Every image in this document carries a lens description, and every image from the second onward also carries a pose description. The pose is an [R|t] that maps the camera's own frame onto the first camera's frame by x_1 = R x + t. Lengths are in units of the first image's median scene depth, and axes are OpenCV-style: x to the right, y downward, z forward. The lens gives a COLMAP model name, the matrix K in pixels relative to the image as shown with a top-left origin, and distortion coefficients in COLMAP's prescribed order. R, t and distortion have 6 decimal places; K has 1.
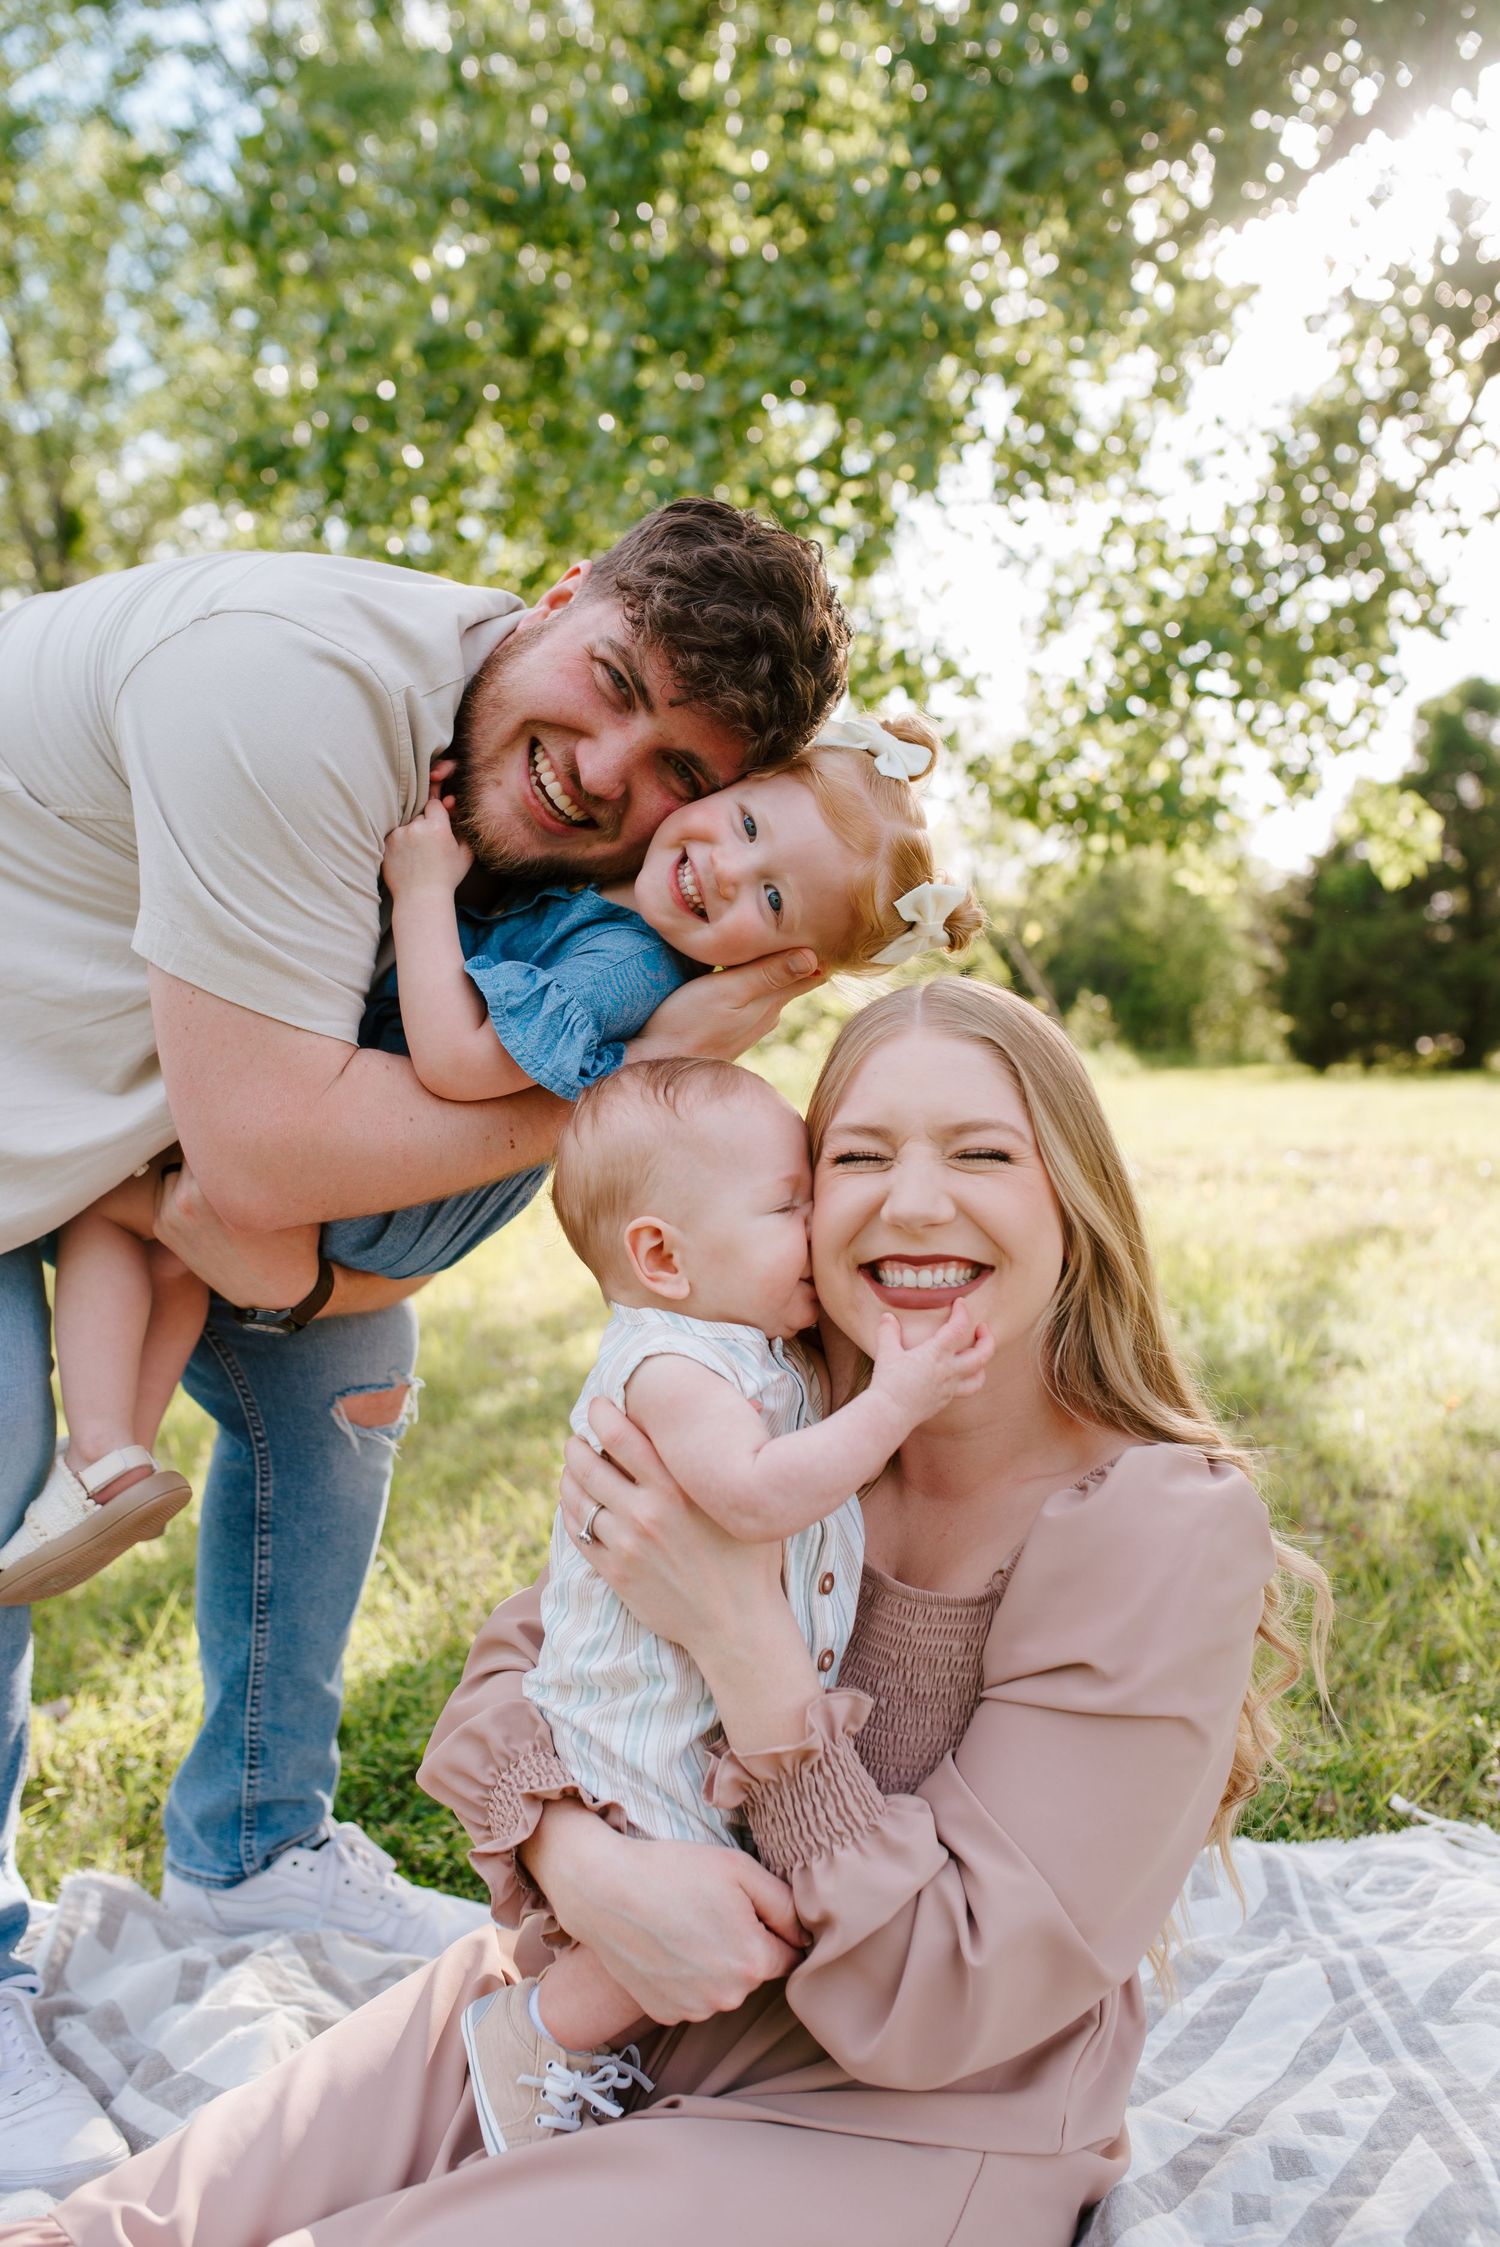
lens RADIAL K [[2241.2, 0, 750.0], [0, 2241.2, 1123.5], [0, 0, 1]] dist [0.008582, 0.021130]
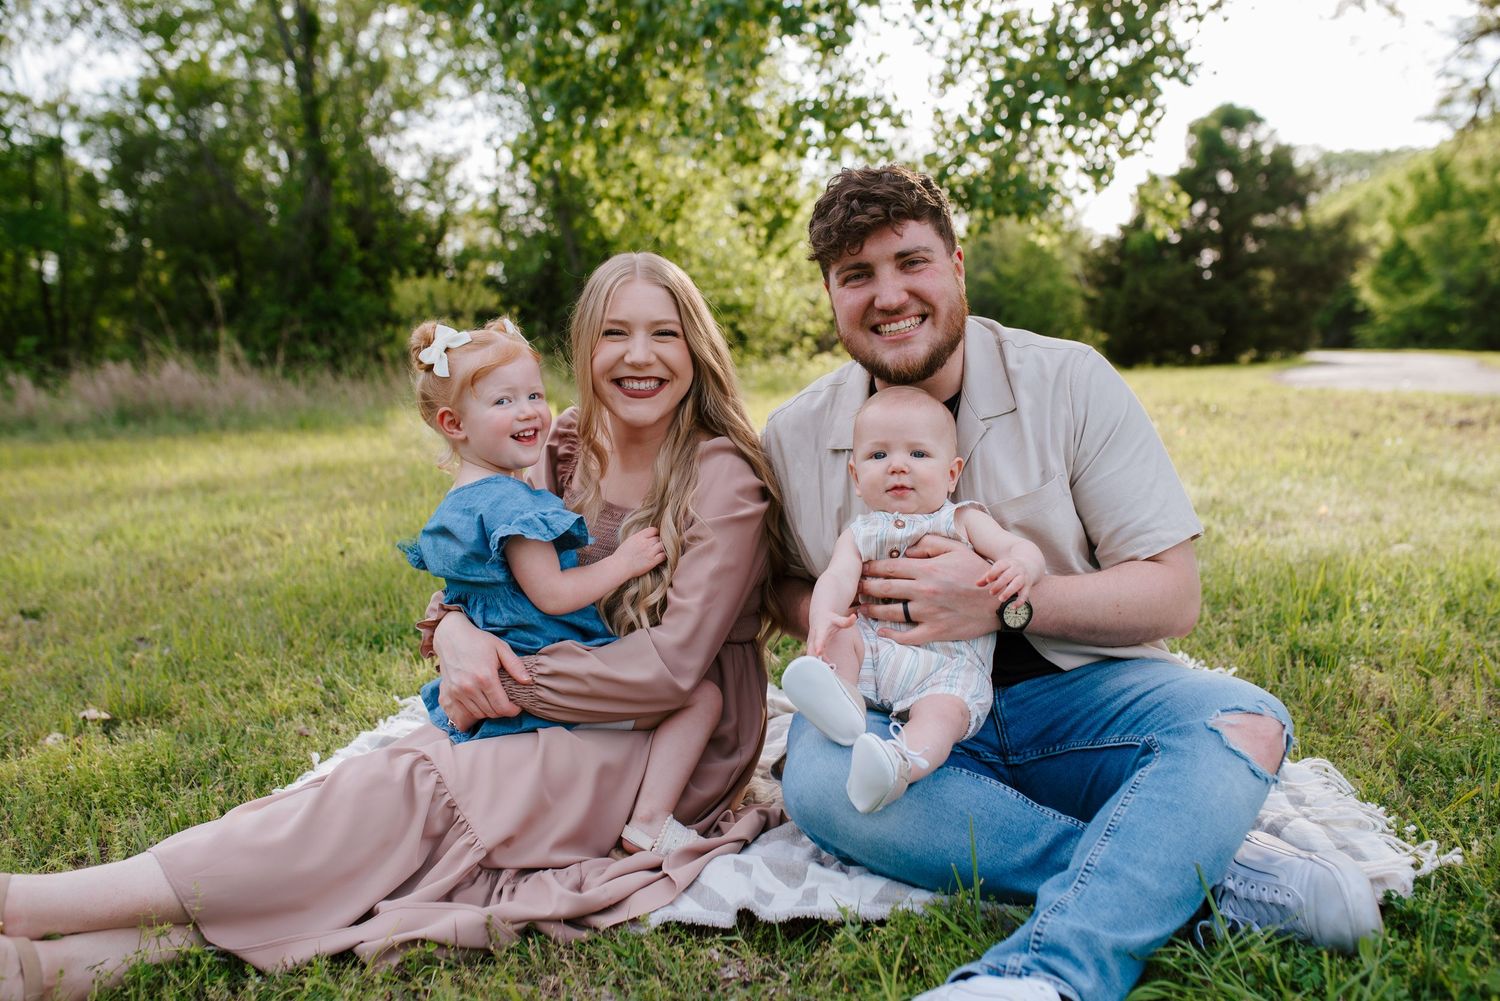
lens RADIAL K [[1496.1, 0, 750.0], [0, 1496.1, 500.5], [0, 0, 1]] dist [0.008582, 0.021130]
pose [[0.999773, -0.021269, -0.001568, -0.014276], [0.021324, 0.998198, 0.056096, 0.017772], [0.000372, -0.056117, 0.998424, -0.103540]]
